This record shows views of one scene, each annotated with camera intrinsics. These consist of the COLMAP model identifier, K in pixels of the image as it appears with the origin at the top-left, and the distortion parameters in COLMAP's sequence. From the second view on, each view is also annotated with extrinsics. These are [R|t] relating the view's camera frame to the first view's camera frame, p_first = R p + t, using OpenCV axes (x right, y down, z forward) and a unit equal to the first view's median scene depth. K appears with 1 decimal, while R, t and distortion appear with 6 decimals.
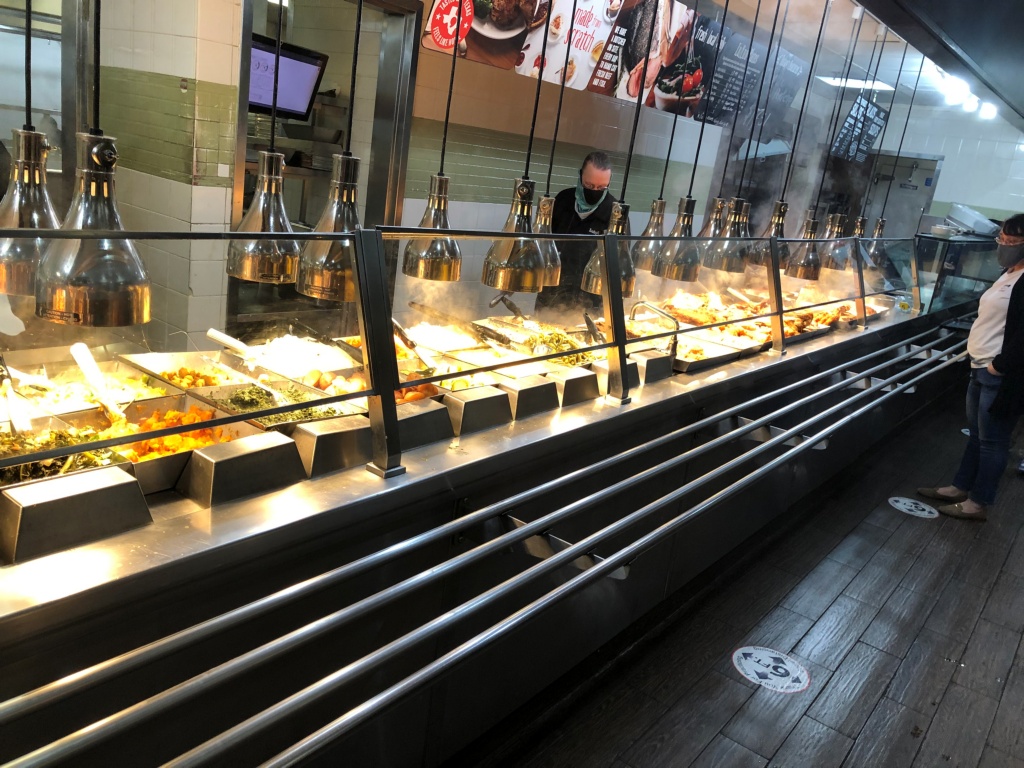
lens RADIAL K [[821.8, 0, 512.0], [0, 821.8, 384.0], [0, 0, 1]] dist [0.003784, 0.011501]
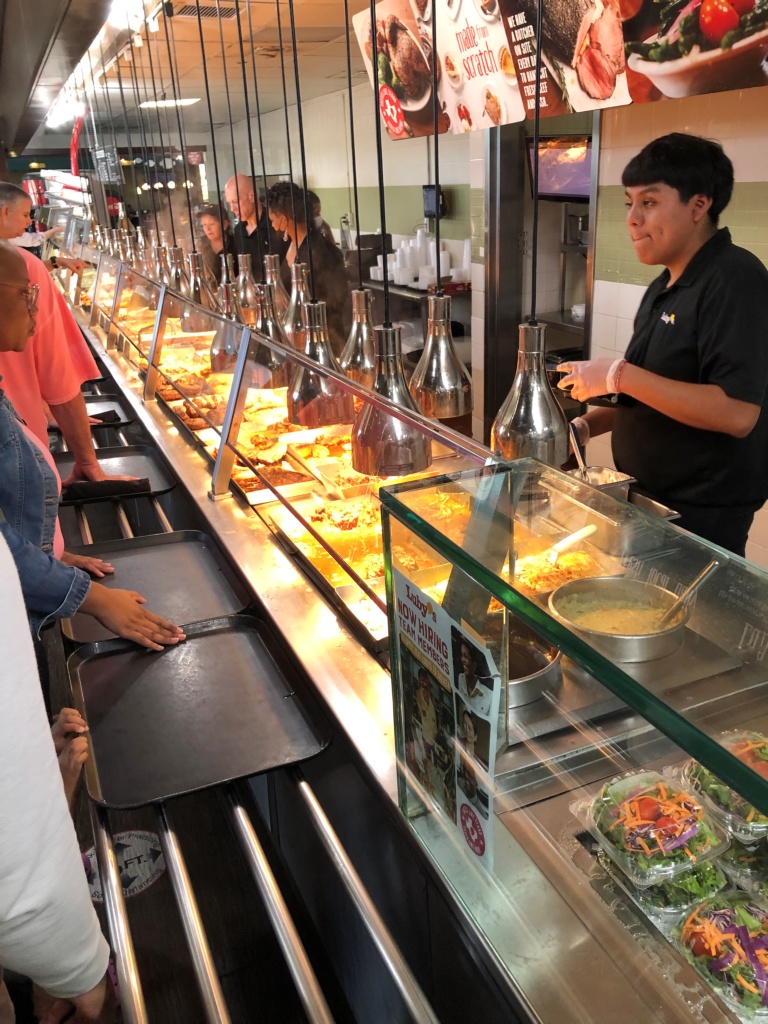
lens RADIAL K [[821.8, 0, 384.0], [0, 821.8, 512.0], [0, 0, 1]] dist [0.003784, 0.011501]
pose [[-0.467849, 0.182202, -0.864824, 0.828988], [-0.306167, 0.884518, 0.351980, -0.272200], [0.829084, 0.429453, -0.358036, 1.304255]]
